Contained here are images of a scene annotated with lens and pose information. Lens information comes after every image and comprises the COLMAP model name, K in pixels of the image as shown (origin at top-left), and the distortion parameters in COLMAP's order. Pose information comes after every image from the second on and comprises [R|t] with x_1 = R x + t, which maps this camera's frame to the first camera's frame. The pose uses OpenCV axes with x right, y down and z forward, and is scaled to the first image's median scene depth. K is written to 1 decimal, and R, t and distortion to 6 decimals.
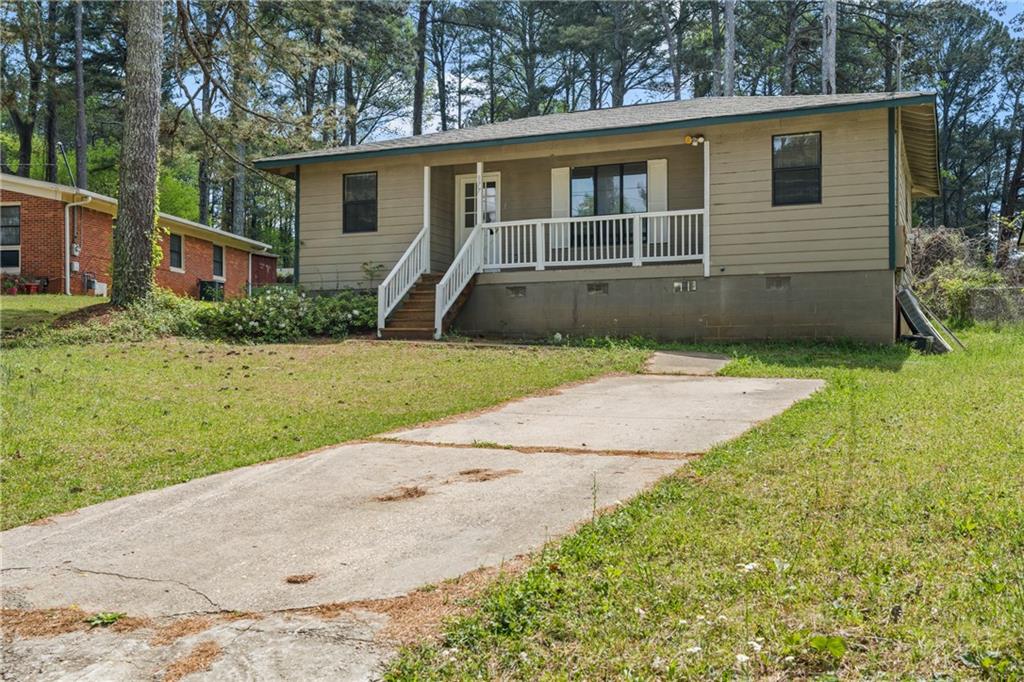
lens RADIAL K [[1042.6, 0, 506.6], [0, 1042.6, 336.9], [0, 0, 1]] dist [0.018042, 0.000000]
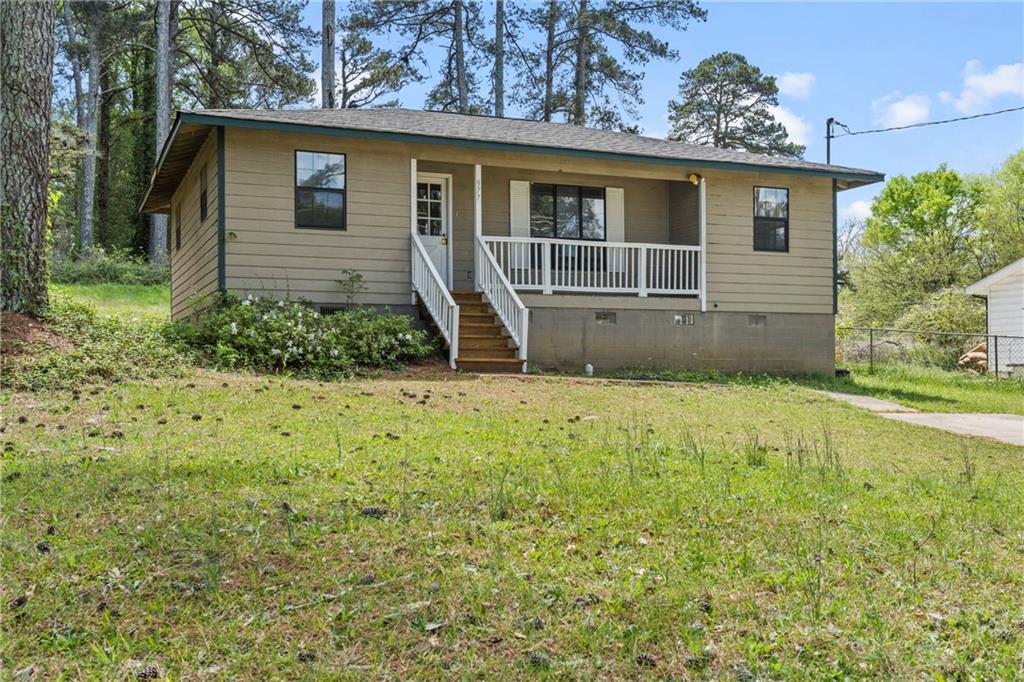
lens RADIAL K [[1042.6, 0, 538.9], [0, 1042.6, 370.2], [0, 0, 1]] dist [0.018042, 0.000000]
pose [[0.671383, -0.004639, 0.741096, -0.680472], [-0.020688, 0.999473, 0.024999, -0.020749], [-0.740822, -0.032116, 0.670933, 0.402668]]
